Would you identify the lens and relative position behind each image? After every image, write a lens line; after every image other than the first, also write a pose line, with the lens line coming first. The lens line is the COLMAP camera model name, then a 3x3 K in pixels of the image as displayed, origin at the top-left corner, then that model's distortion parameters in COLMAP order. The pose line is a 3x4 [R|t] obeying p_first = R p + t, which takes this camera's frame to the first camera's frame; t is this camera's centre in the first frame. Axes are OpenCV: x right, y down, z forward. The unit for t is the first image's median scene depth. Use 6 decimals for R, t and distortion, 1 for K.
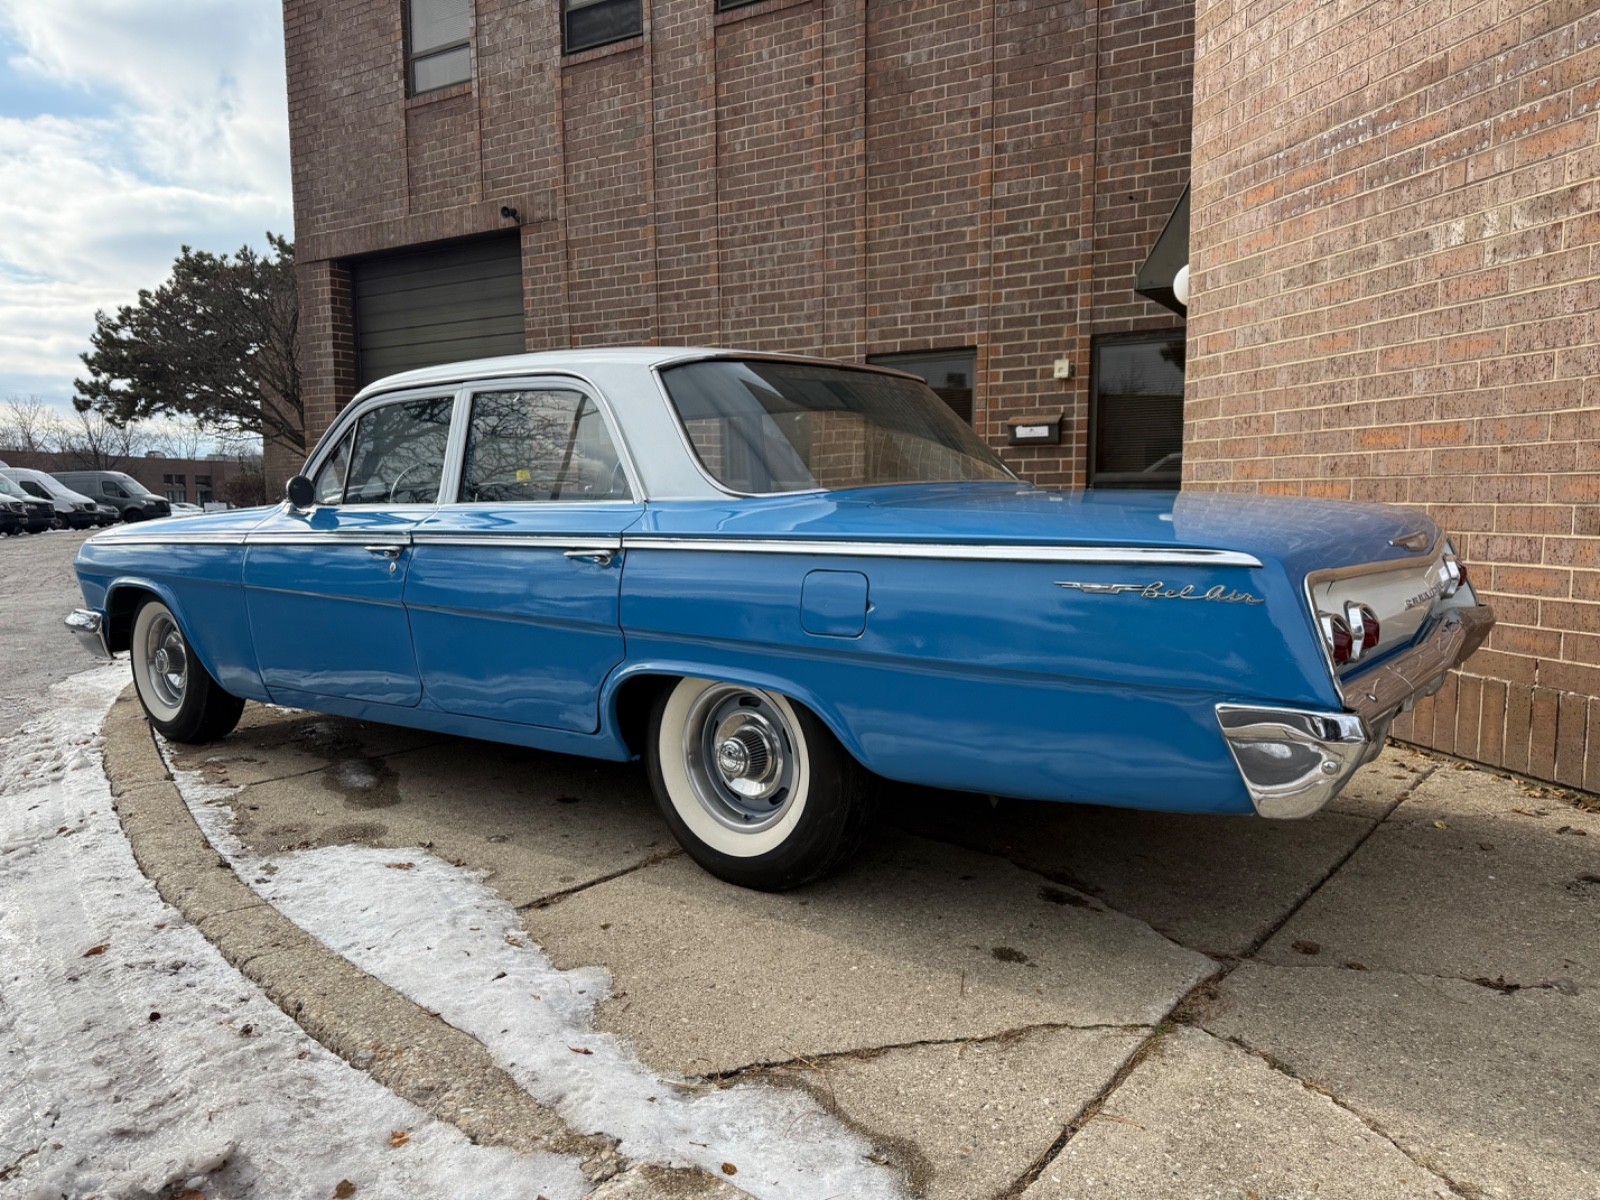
lens RADIAL K [[1110.6, 0, 796.6], [0, 1110.6, 616.3], [0, 0, 1]] dist [0.153741, -0.292740]
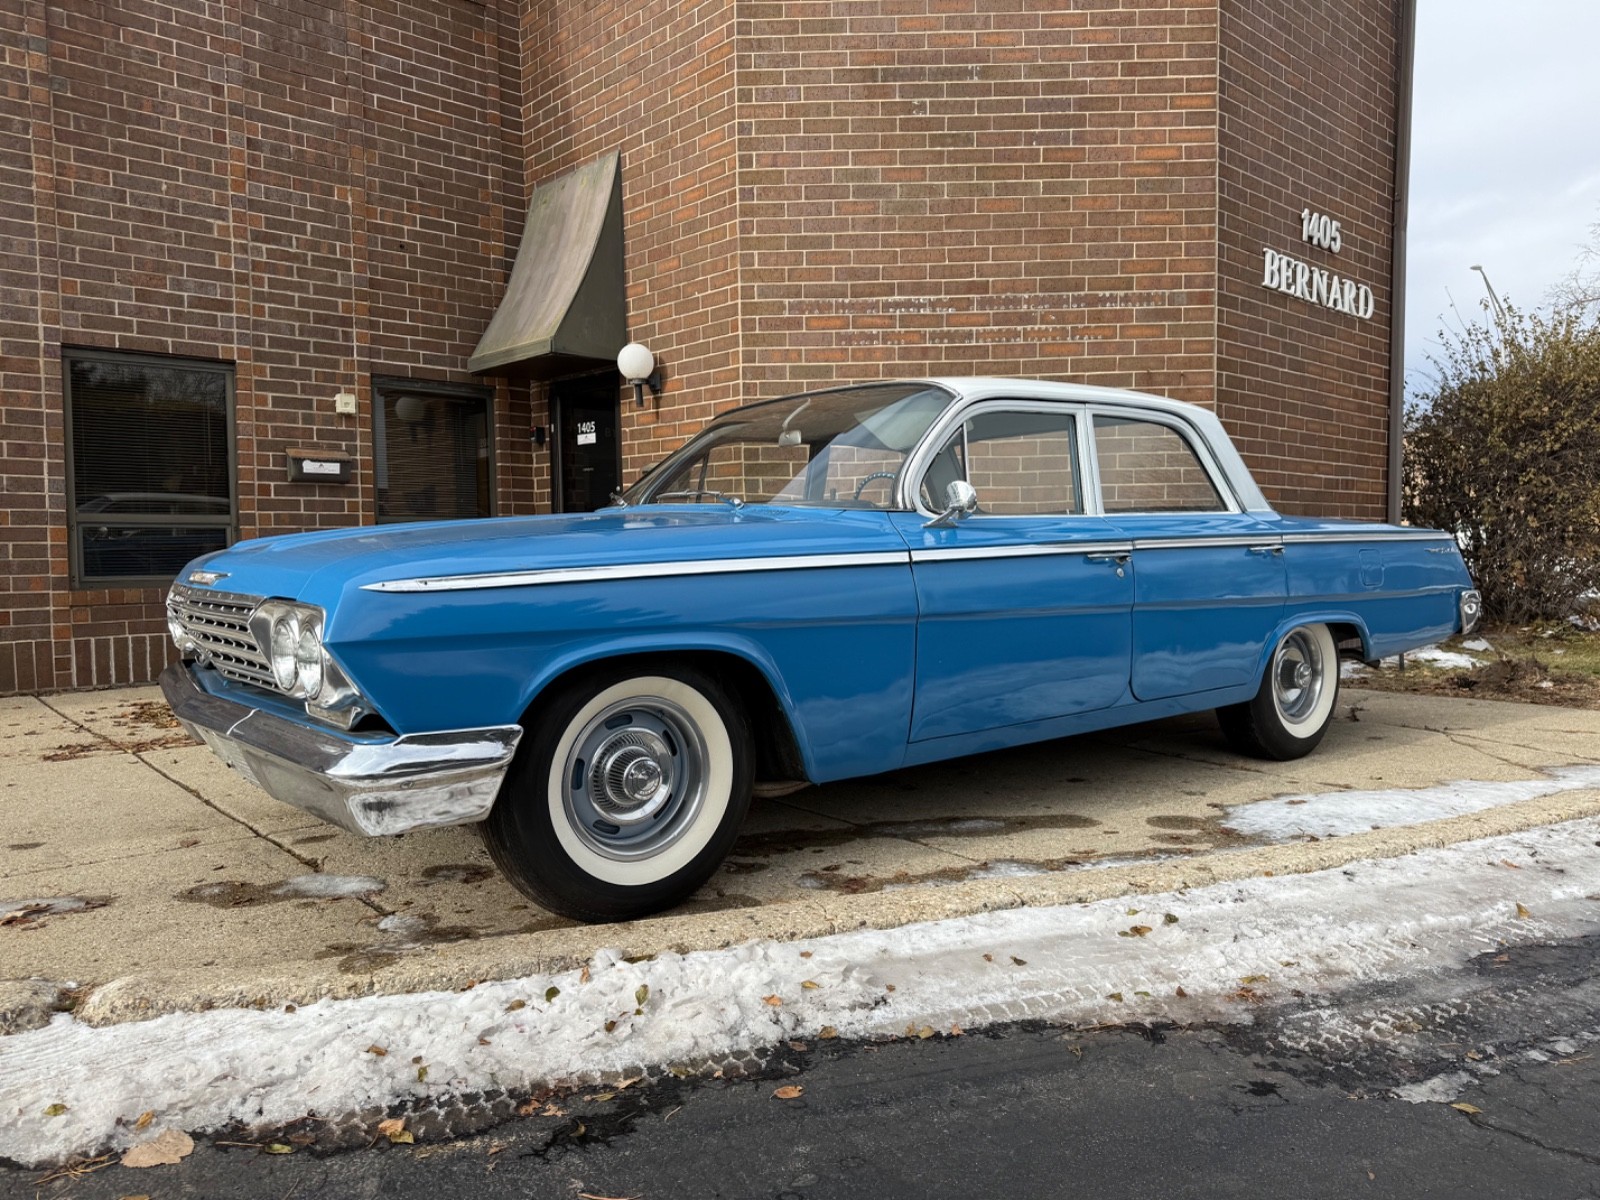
lens RADIAL K [[1139.7, 0, 809.7], [0, 1139.7, 598.9], [0, 0, 1]] dist [0.020281, -0.020164]
pose [[0.267107, -0.043484, 0.962685, -0.540203], [0.109773, 0.993852, 0.014434, -0.028649], [-0.957394, 0.101821, 0.270238, 0.364823]]
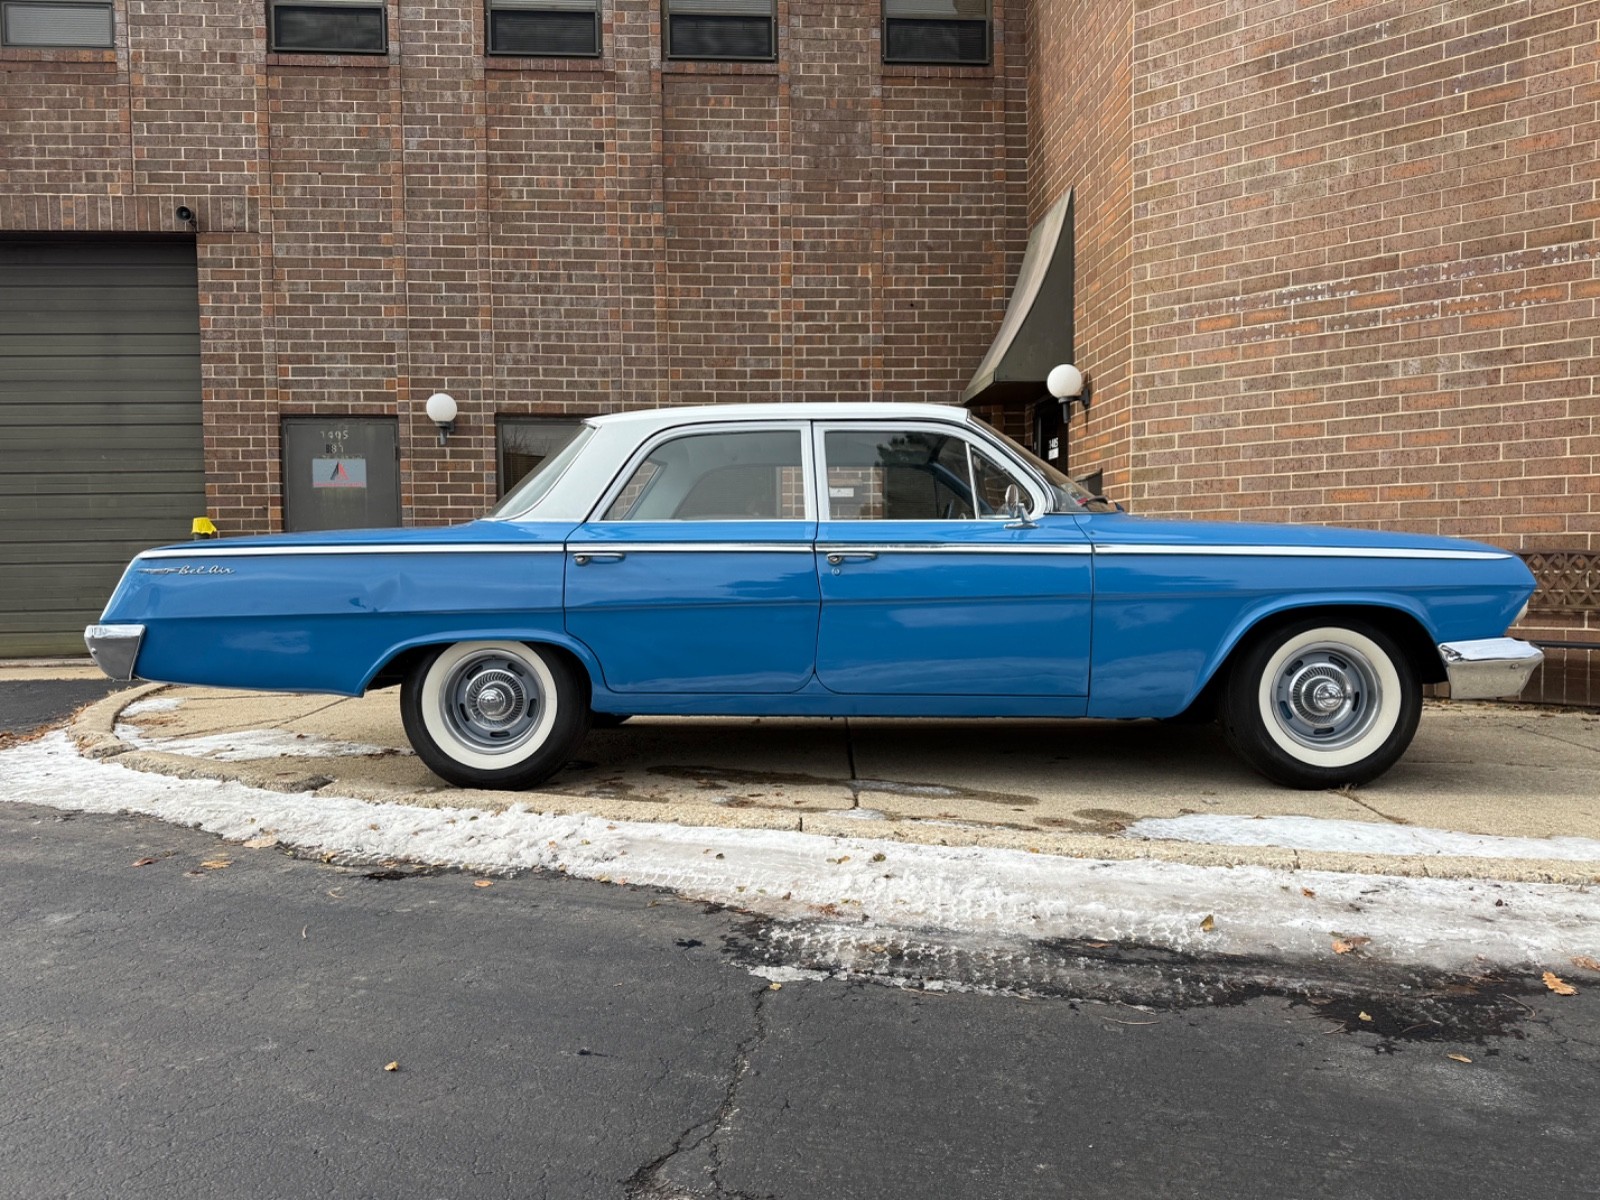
lens RADIAL K [[1110.6, 0, 796.6], [0, 1110.6, 616.3], [0, 0, 1]] dist [0.153741, -0.292740]
pose [[0.823371, -0.028626, 0.566781, -0.448356], [0.064377, 0.996992, -0.043167, 0.007317], [-0.563840, 0.072030, 0.822737, 0.089978]]
